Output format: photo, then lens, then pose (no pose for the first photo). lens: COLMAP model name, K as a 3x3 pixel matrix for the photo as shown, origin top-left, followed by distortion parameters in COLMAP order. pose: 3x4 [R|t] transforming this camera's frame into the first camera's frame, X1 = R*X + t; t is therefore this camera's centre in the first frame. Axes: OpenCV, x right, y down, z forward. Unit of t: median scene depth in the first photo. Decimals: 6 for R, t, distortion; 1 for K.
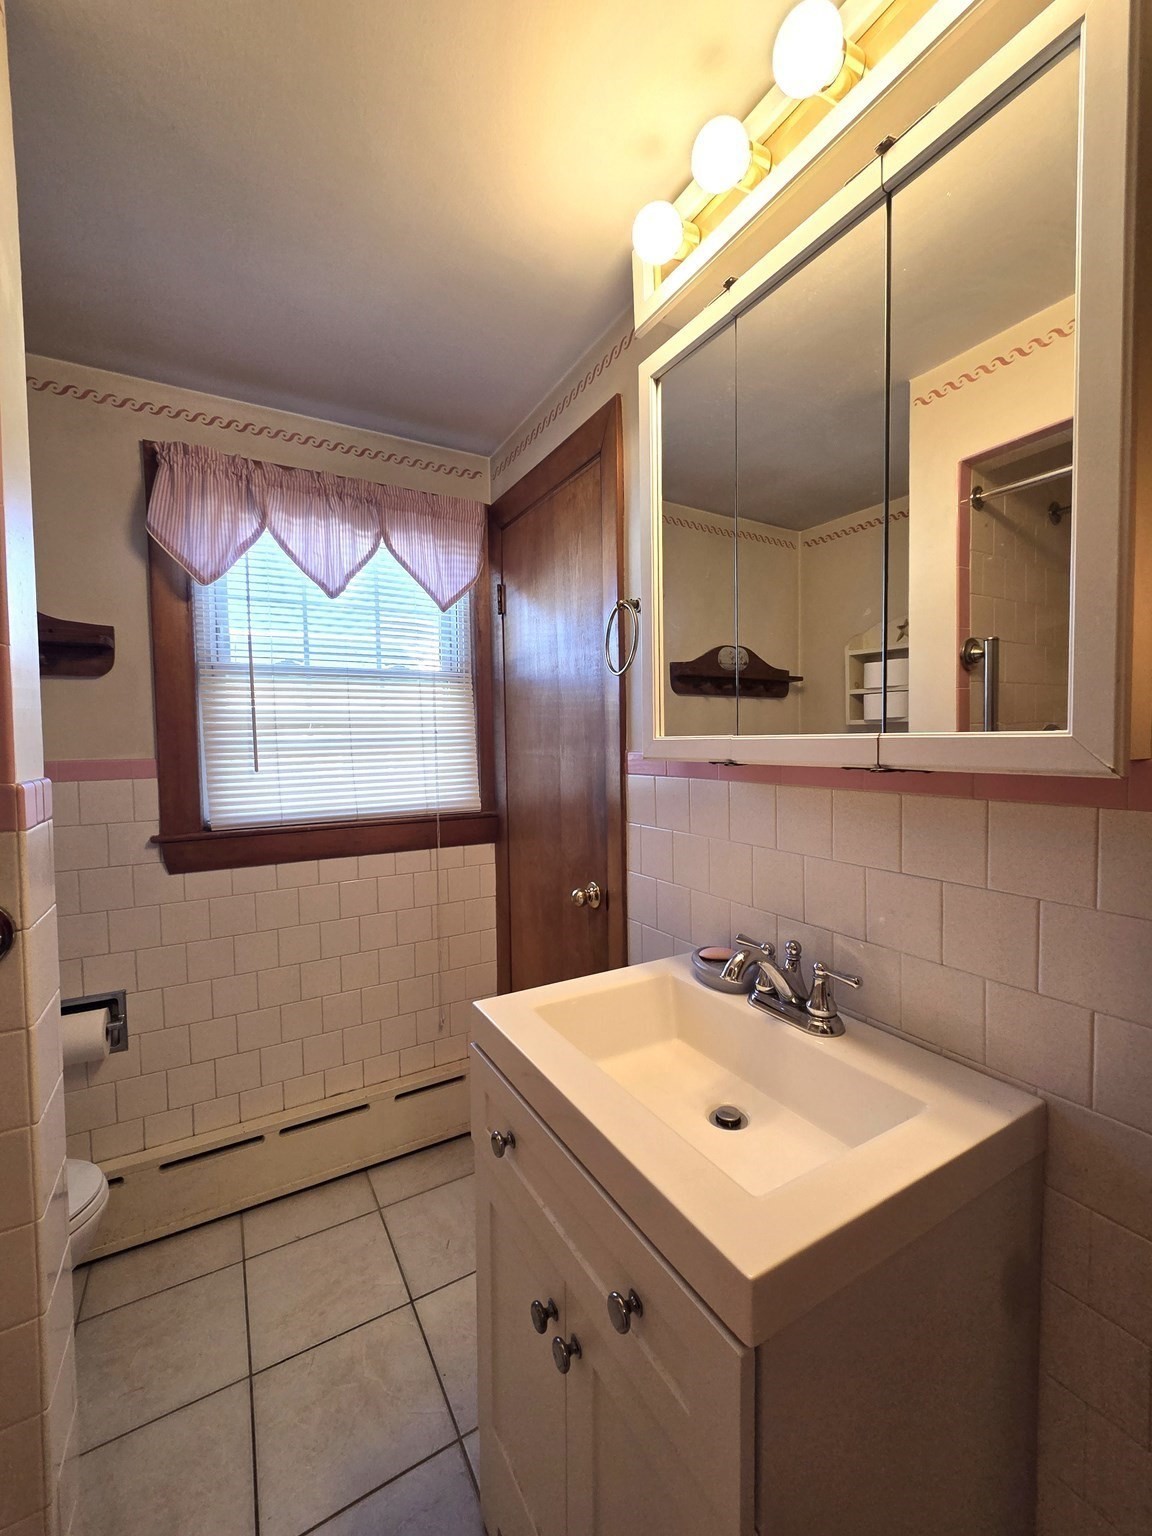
lens RADIAL K [[629.4, 0, 577.8], [0, 629.4, 766.1], [0, 0, 1]] dist [0.002716, 0.000111]
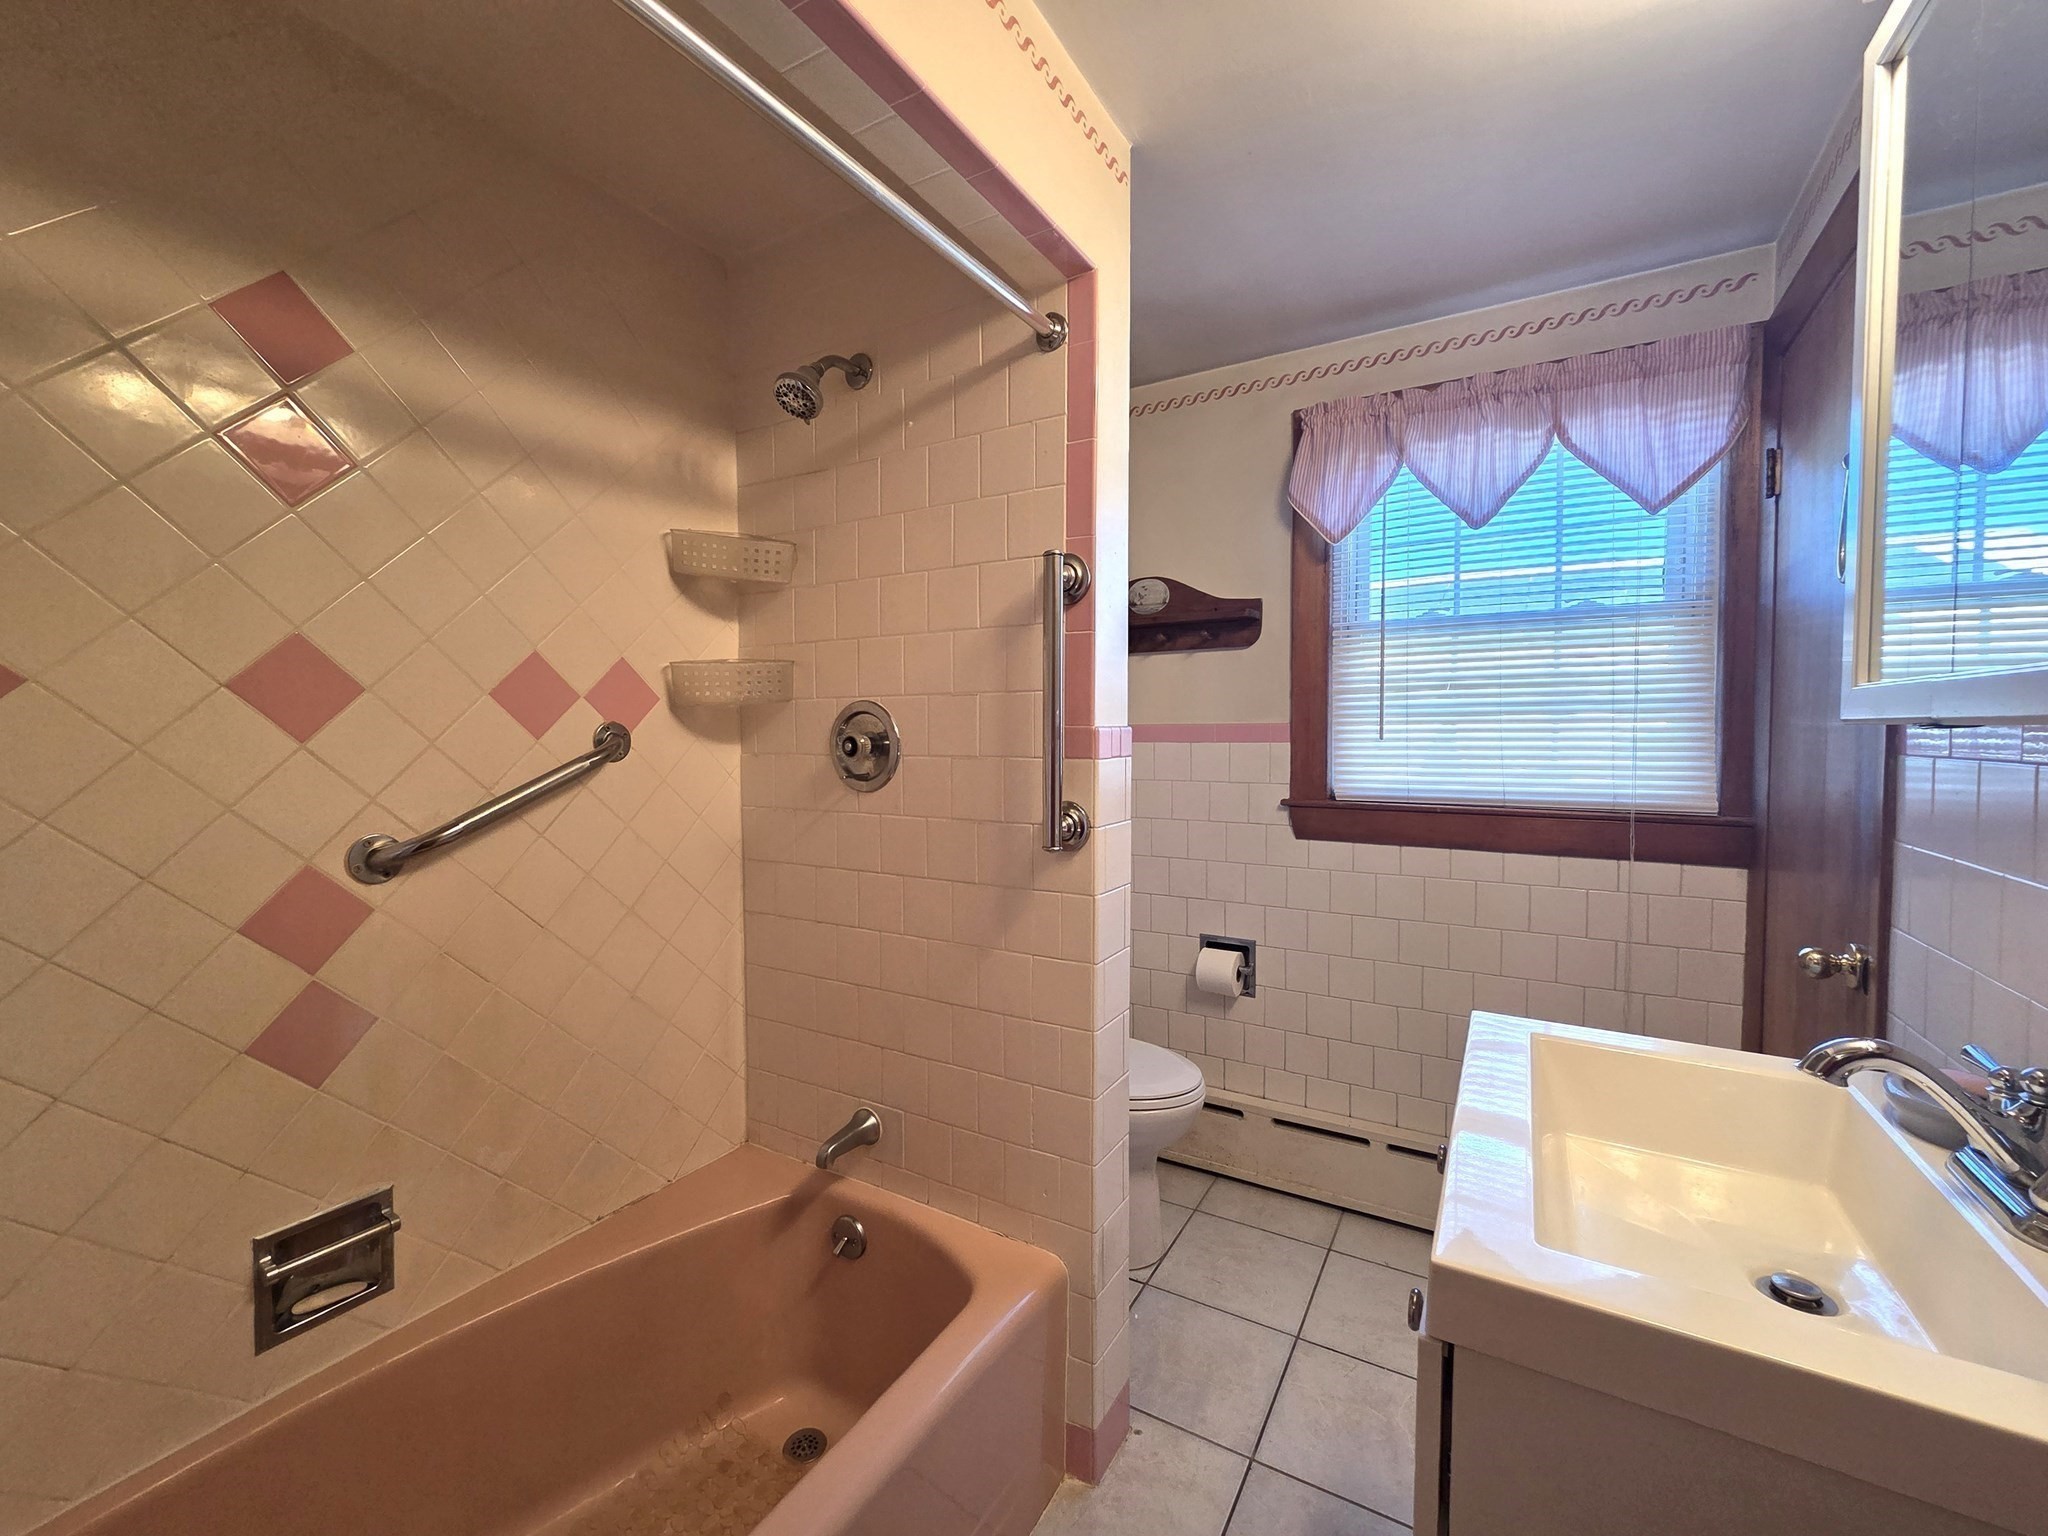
lens RADIAL K [[835.3, 0, 1023.2], [0, 835.3, 763.3], [0, 0, 1]] dist [0.001231, -0.000193]
pose [[0.491023, 0.051578, -0.869619, 0.280073], [-0.039062, 0.998545, 0.037169, 0.018624], [0.870271, 0.015718, 0.492323, -0.035472]]
